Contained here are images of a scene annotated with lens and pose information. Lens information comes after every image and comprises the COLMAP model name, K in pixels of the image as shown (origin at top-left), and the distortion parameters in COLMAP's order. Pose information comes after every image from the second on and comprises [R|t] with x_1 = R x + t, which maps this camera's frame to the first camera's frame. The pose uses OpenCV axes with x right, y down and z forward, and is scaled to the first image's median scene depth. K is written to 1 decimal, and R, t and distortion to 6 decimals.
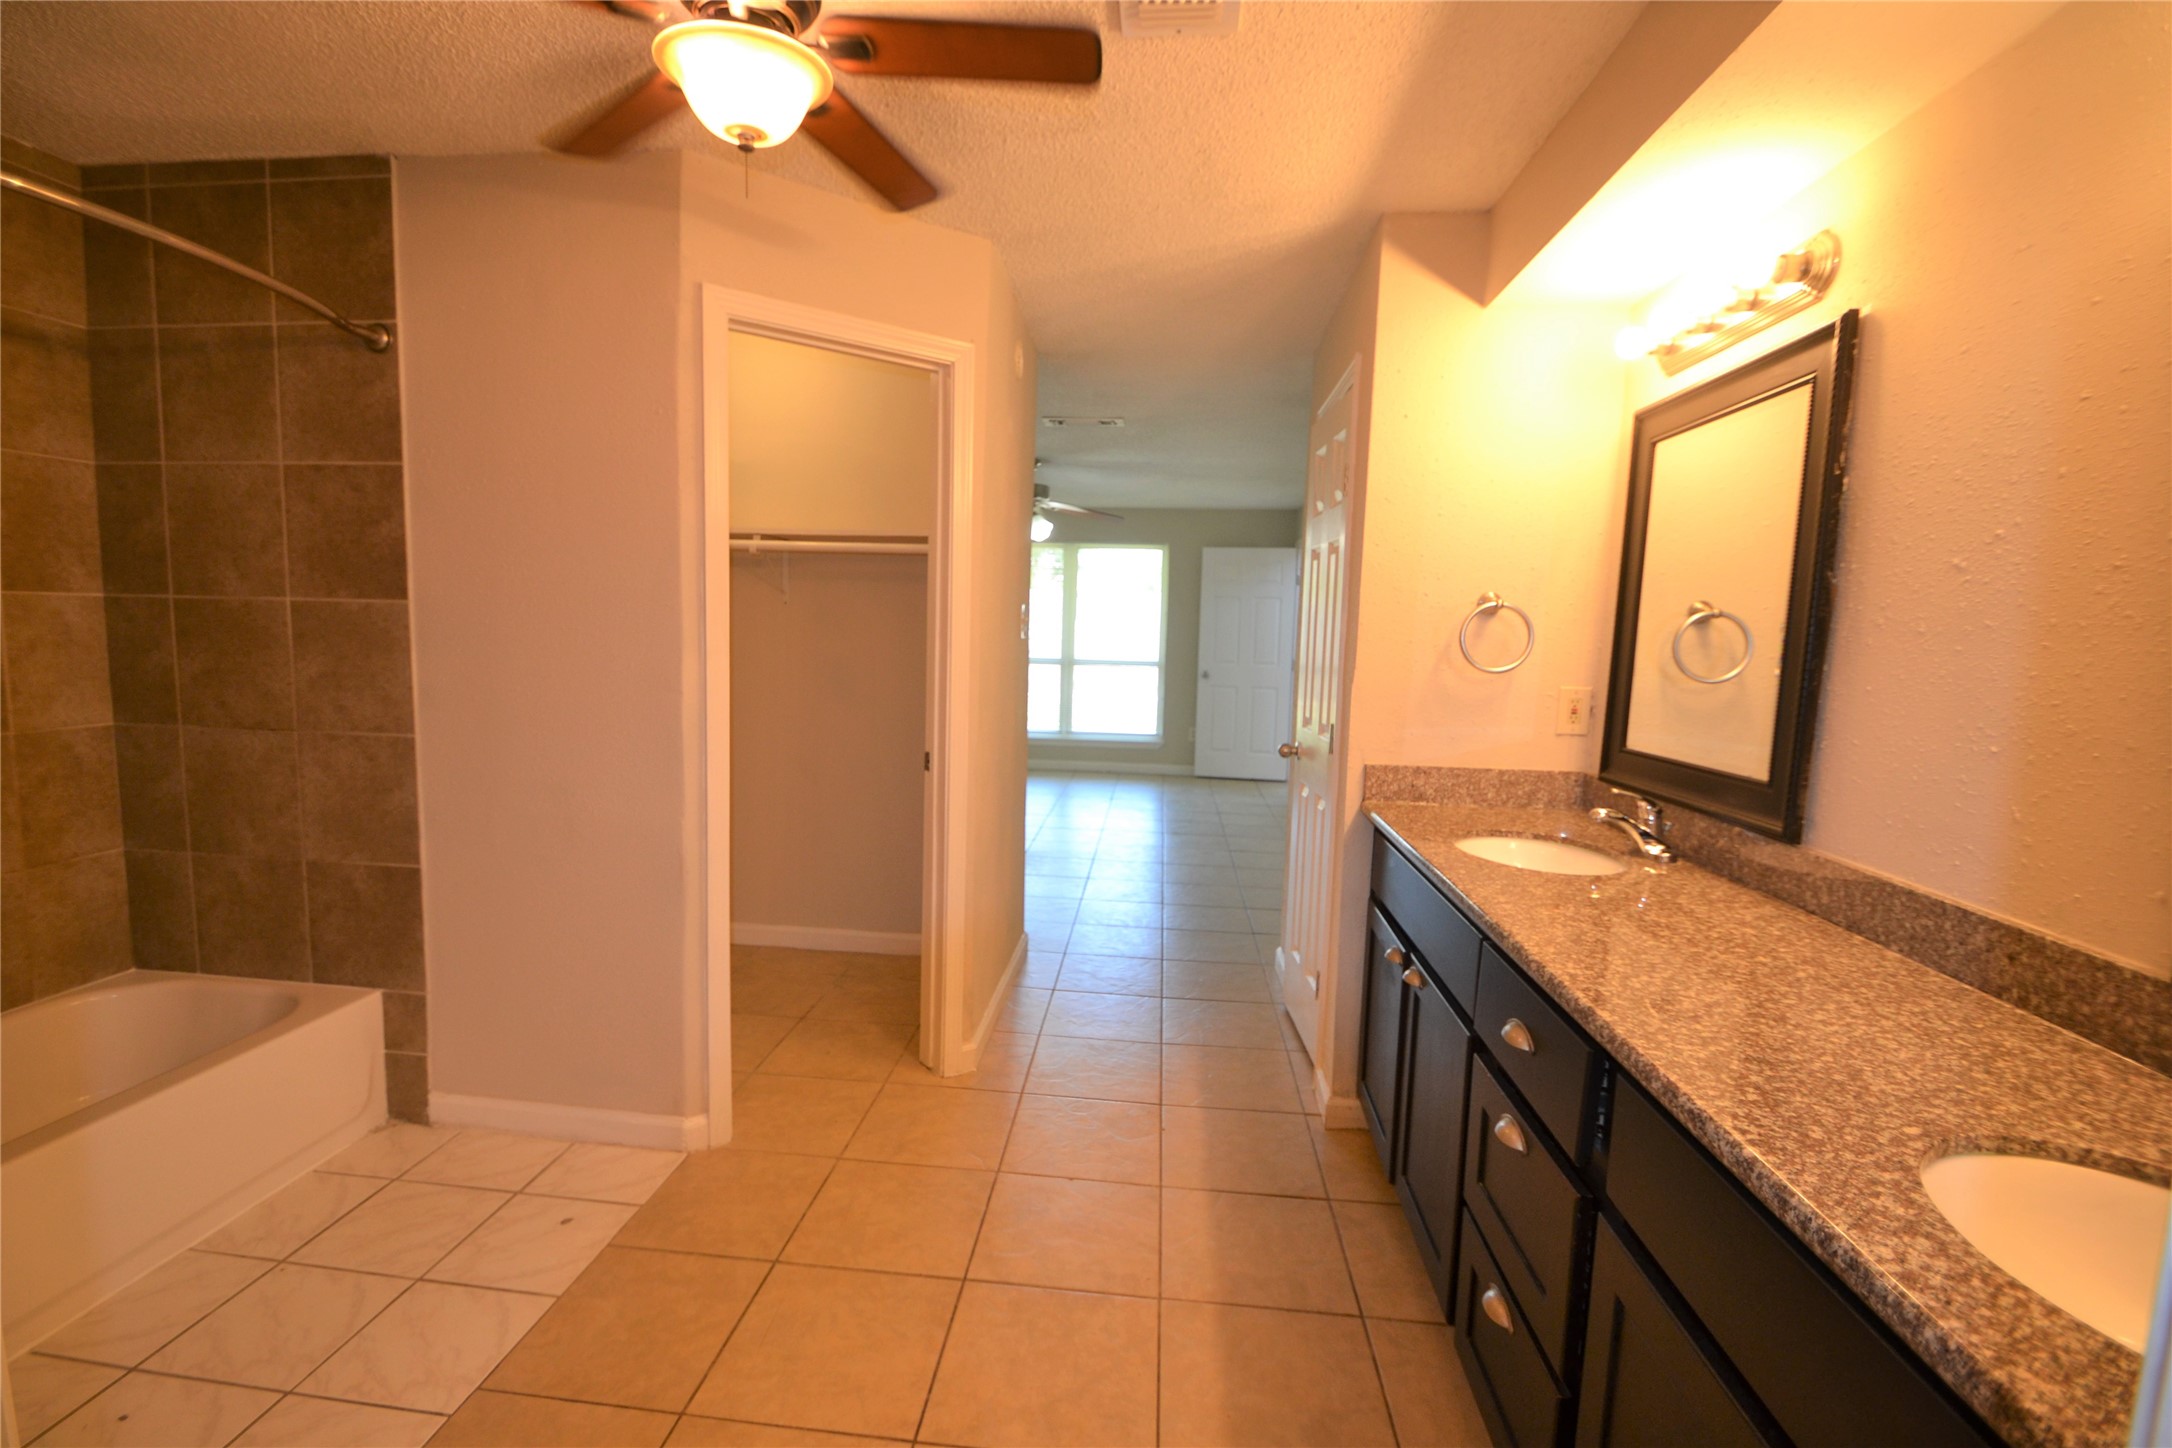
lens RADIAL K [[975.8, 0, 1075.0], [0, 975.8, 724.2], [0, 0, 1]] dist [0.013817, -0.019499]
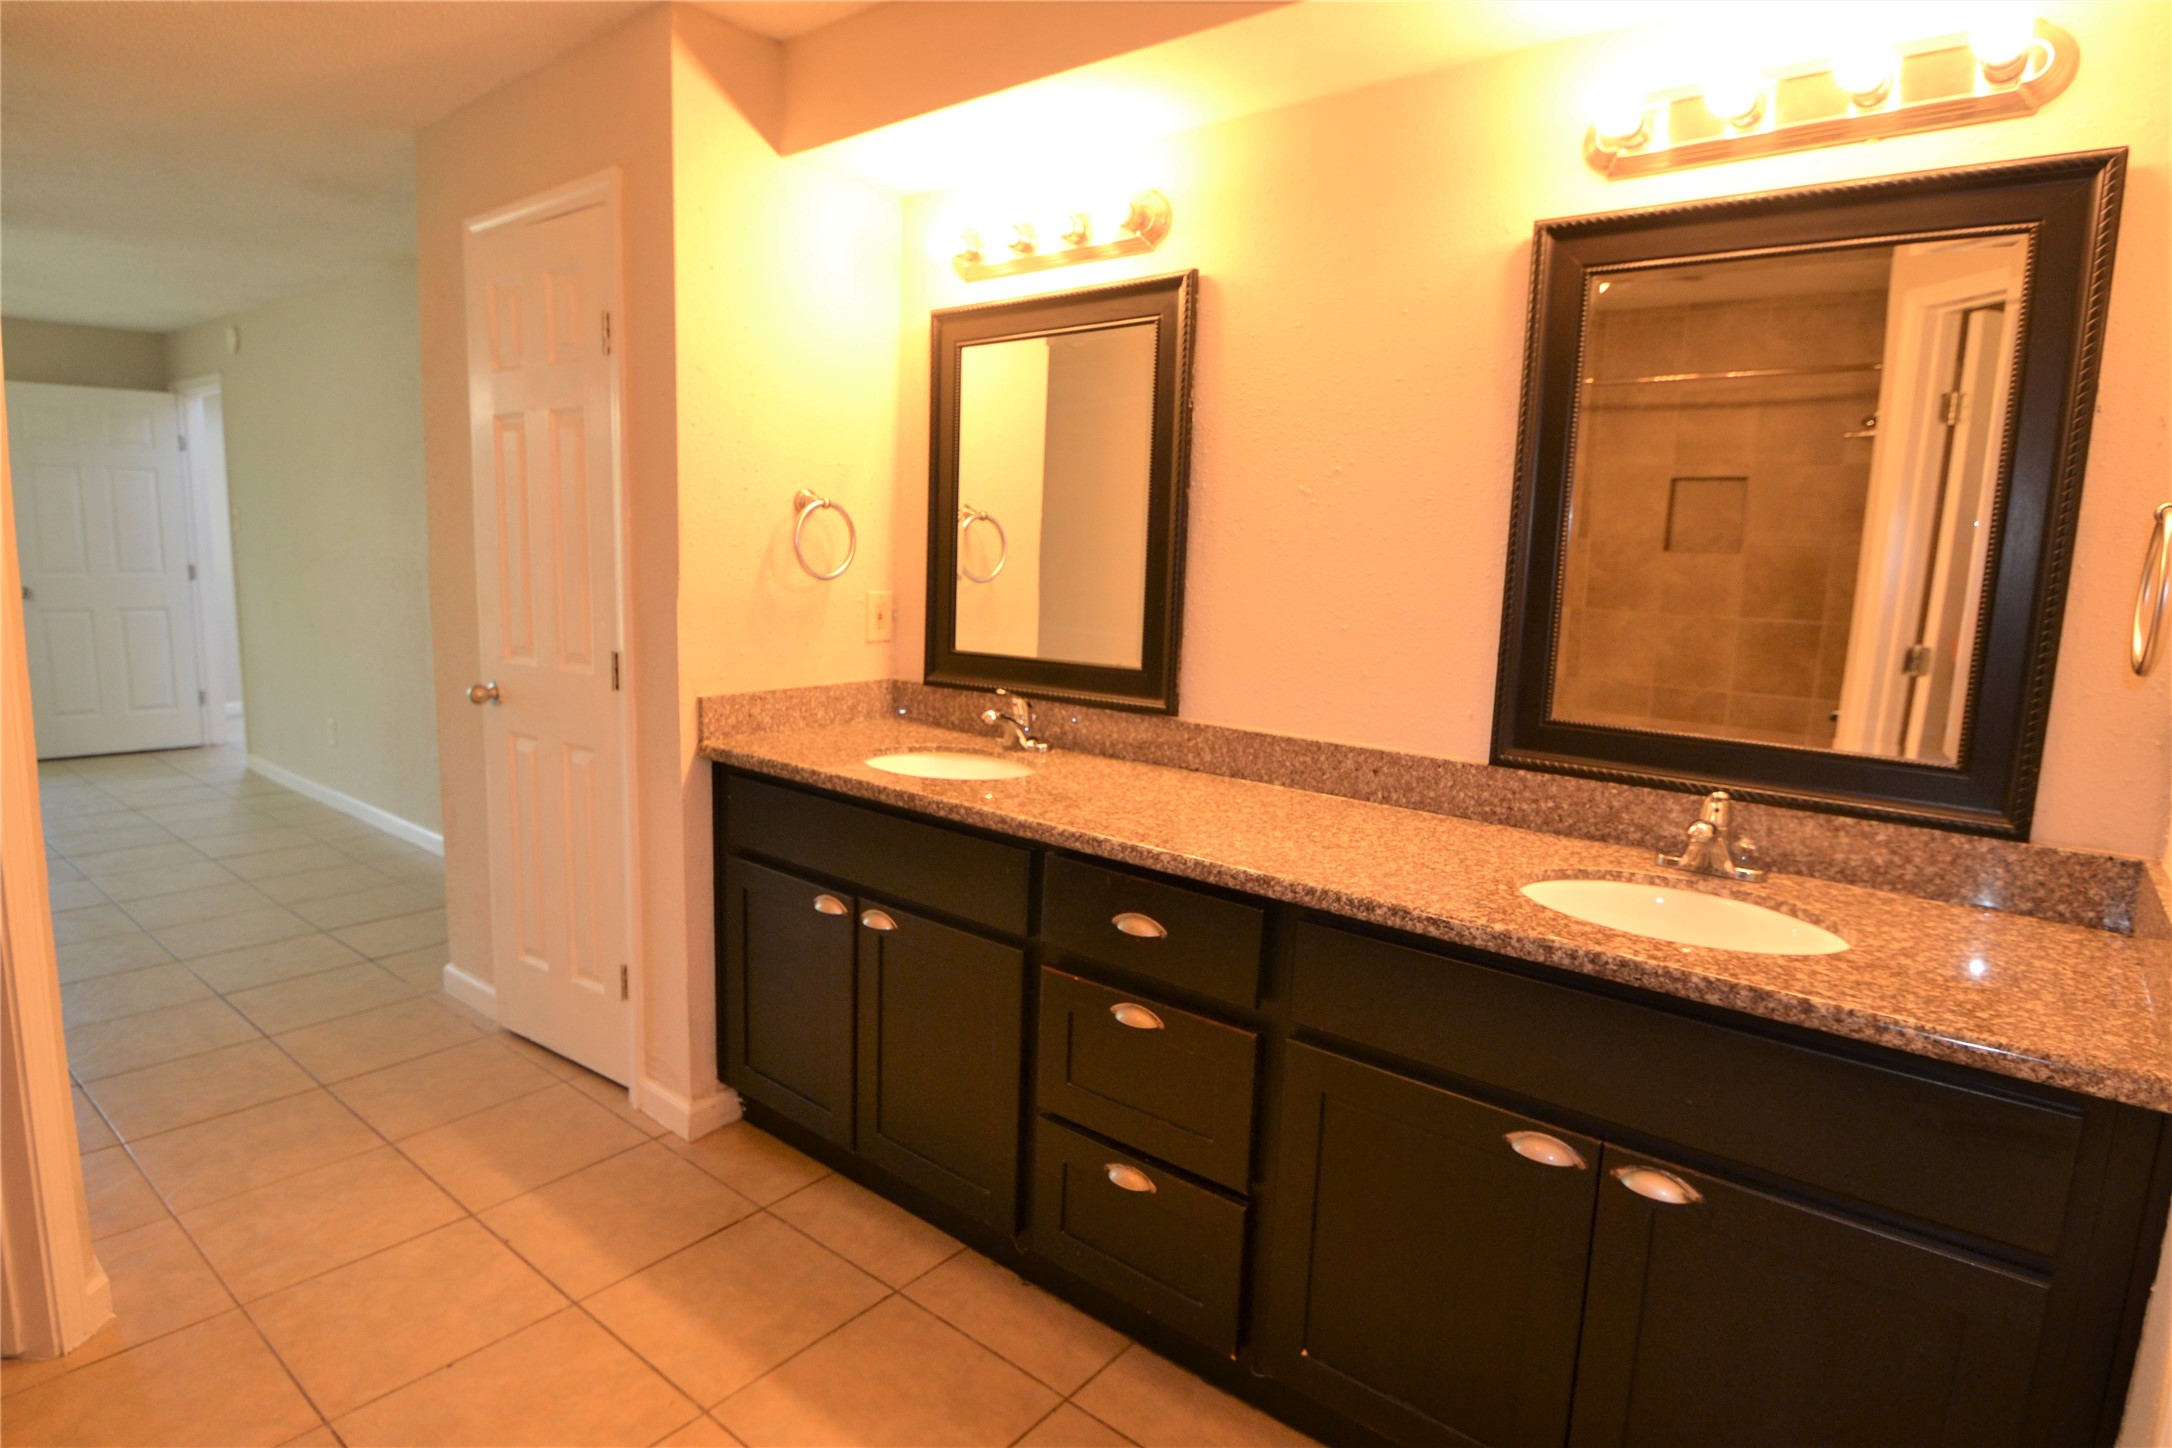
lens RADIAL K [[1159.9, 0, 1074.4], [0, 1159.9, 722.5], [0, 0, 1]] dist [-0.003825, -0.016216]
pose [[0.554396, -0.135826, 0.821094, -0.516591], [0.068778, 0.990695, 0.117444, -0.047984], [-0.829406, -0.008637, 0.558580, 0.308952]]
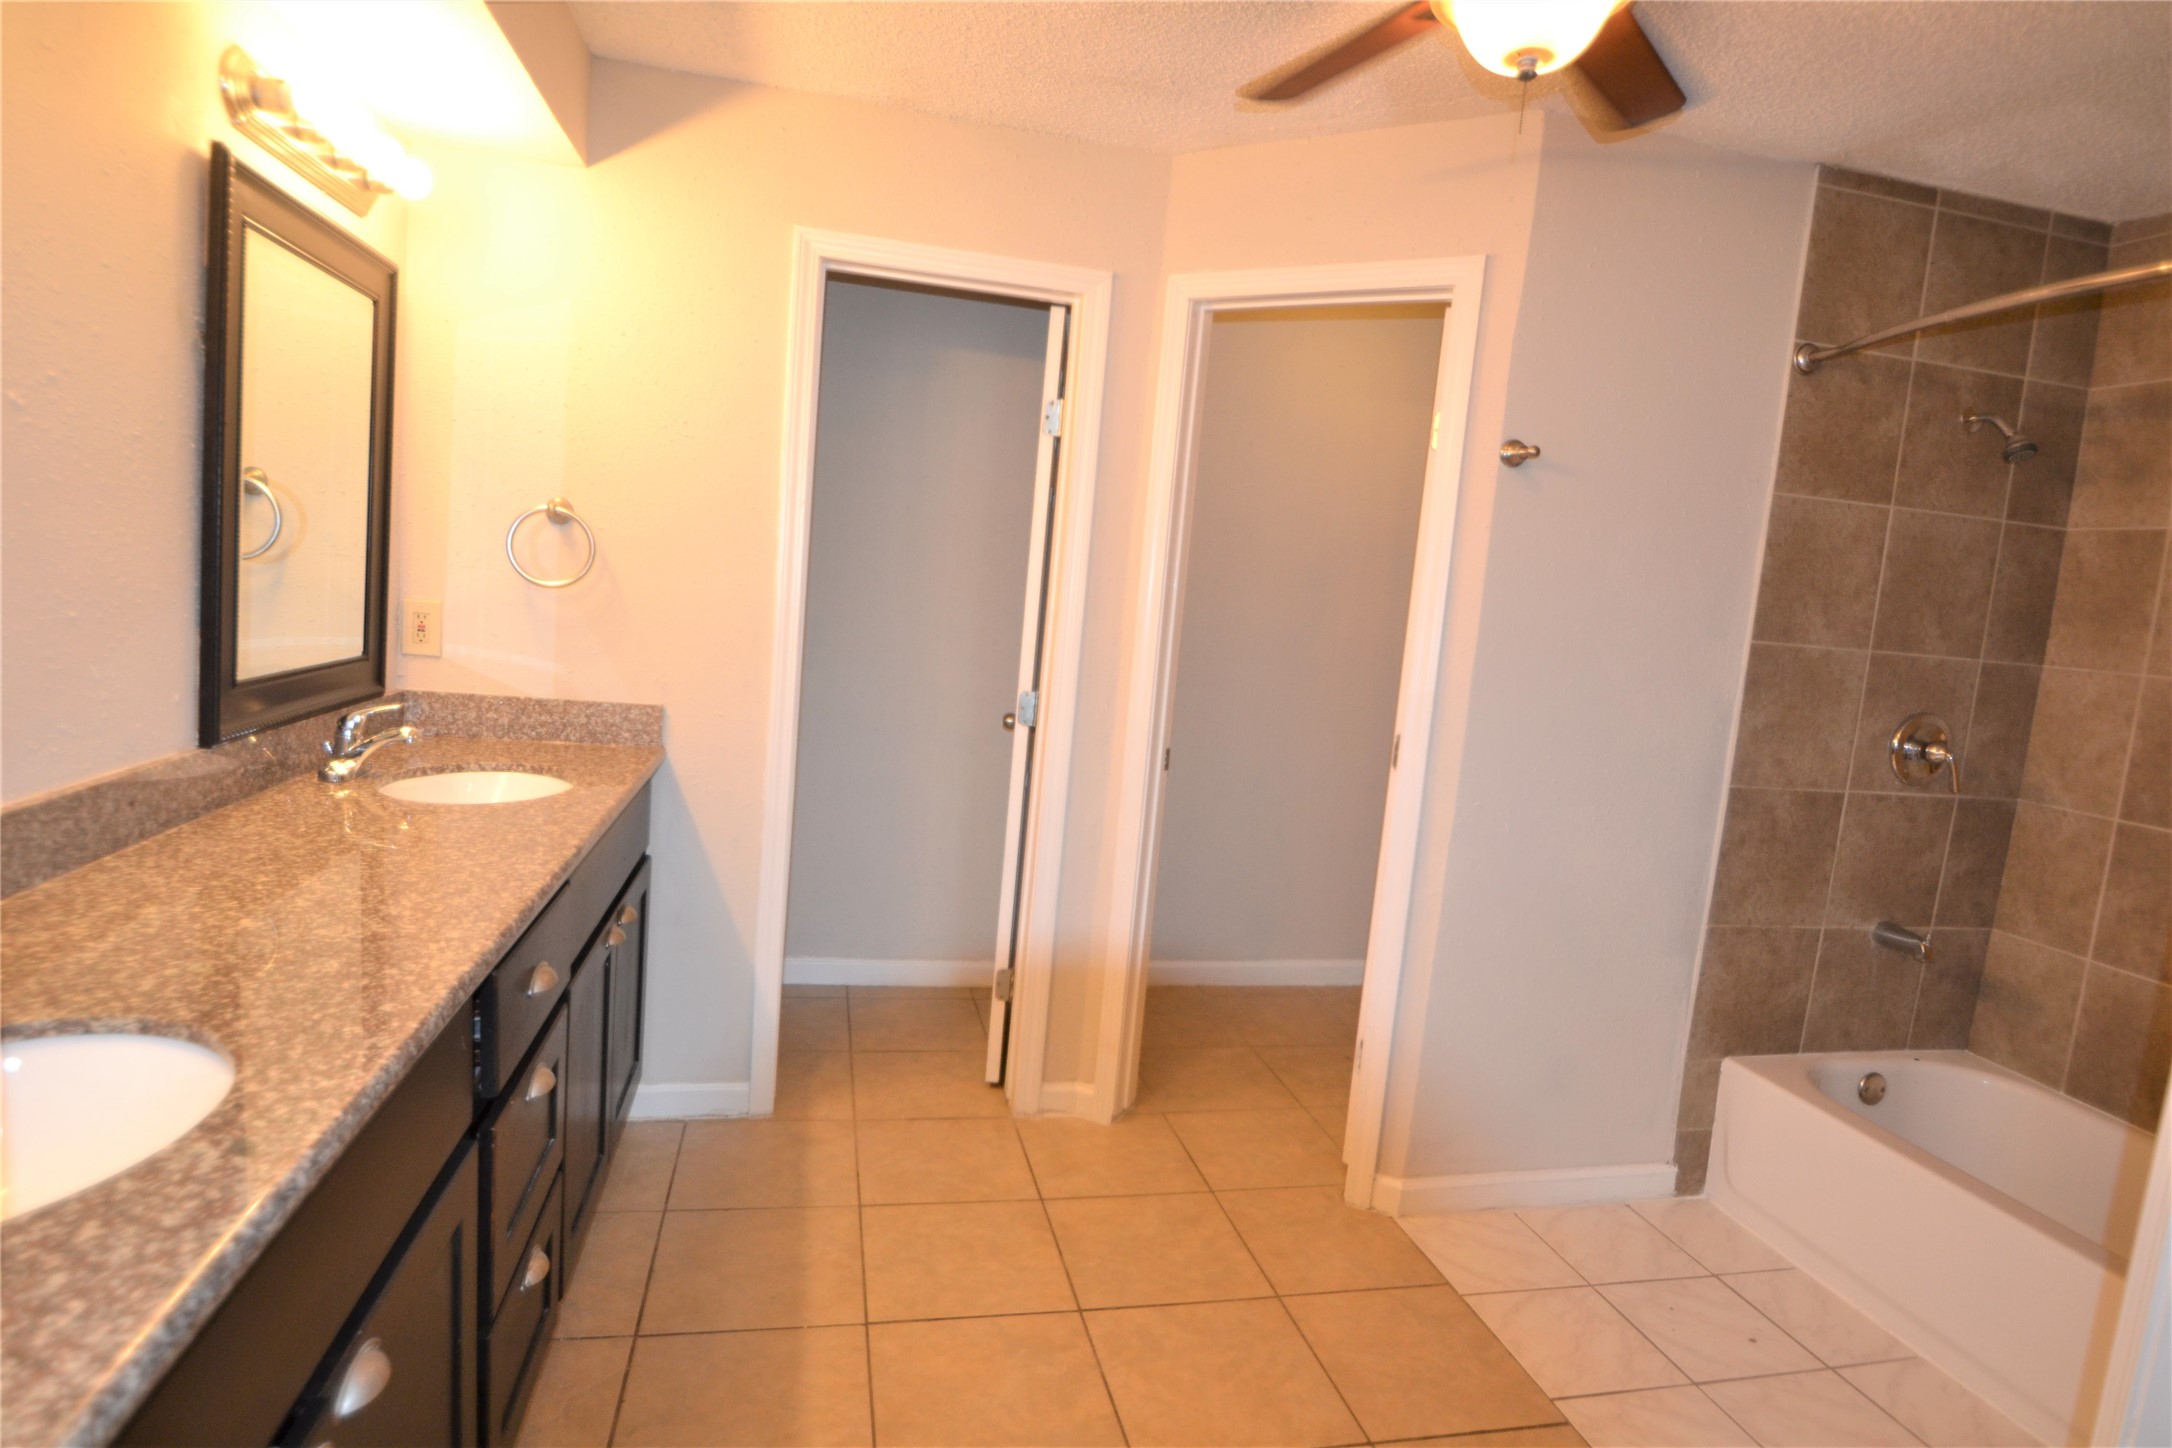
lens RADIAL K [[1159.9, 0, 1074.4], [0, 1159.9, 722.5], [0, 0, 1]] dist [-0.003825, -0.016216]
pose [[-0.947676, -0.068449, -0.311808, 0.291249], [-0.138808, 0.967928, 0.209396, -0.188280], [0.287475, 0.241721, -0.926784, 1.836166]]
